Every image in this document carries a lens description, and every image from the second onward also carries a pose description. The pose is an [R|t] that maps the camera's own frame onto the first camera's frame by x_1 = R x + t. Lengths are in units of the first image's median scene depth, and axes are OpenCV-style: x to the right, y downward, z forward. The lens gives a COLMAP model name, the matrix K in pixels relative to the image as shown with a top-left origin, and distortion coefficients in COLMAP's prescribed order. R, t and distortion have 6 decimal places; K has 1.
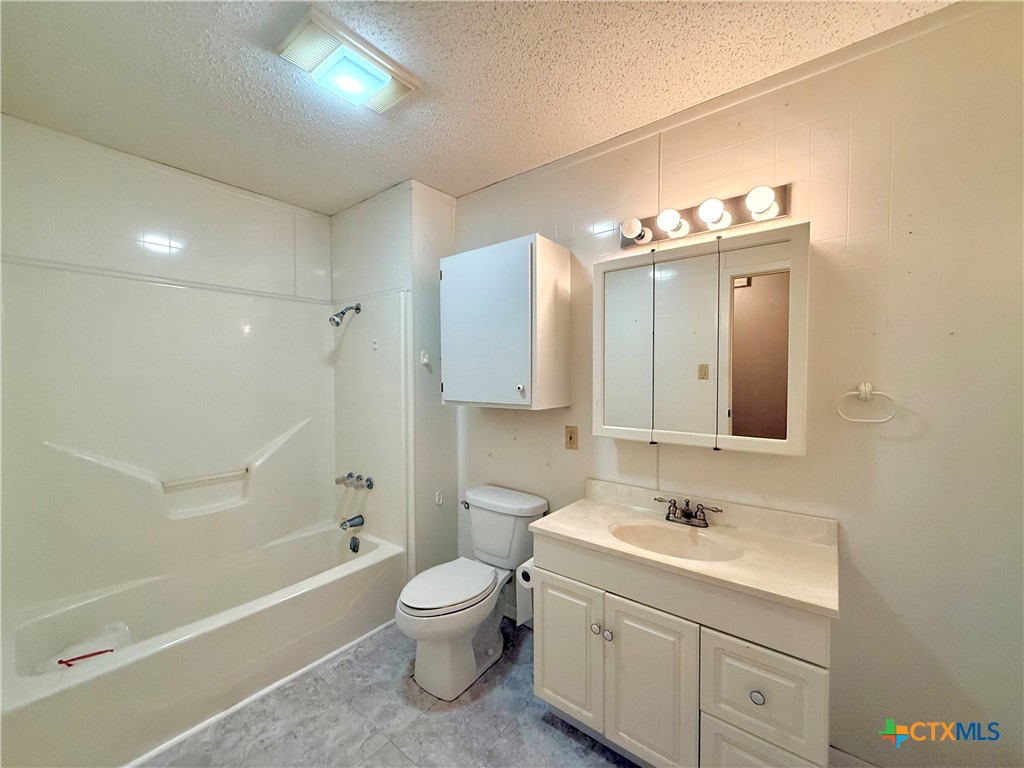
lens RADIAL K [[406.0, 0, 512.3], [0, 406.0, 383.6], [0, 0, 1]] dist [0.001020, -0.000715]
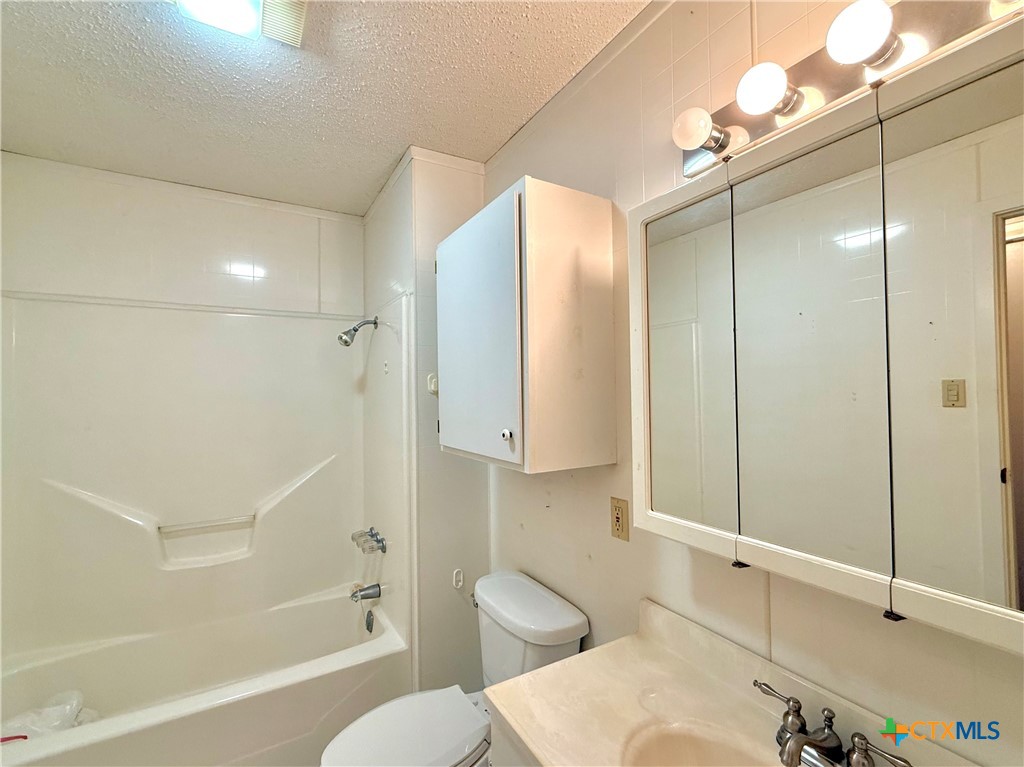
lens RADIAL K [[451.5, 0, 512.0], [0, 451.5, 384.6], [0, 0, 1]] dist [0.003922, -0.000043]
pose [[0.931314, -0.015922, -0.363870, 0.229203], [0.001276, 0.999181, -0.040456, -0.030735], [0.364216, 0.037213, 0.930571, 0.320169]]
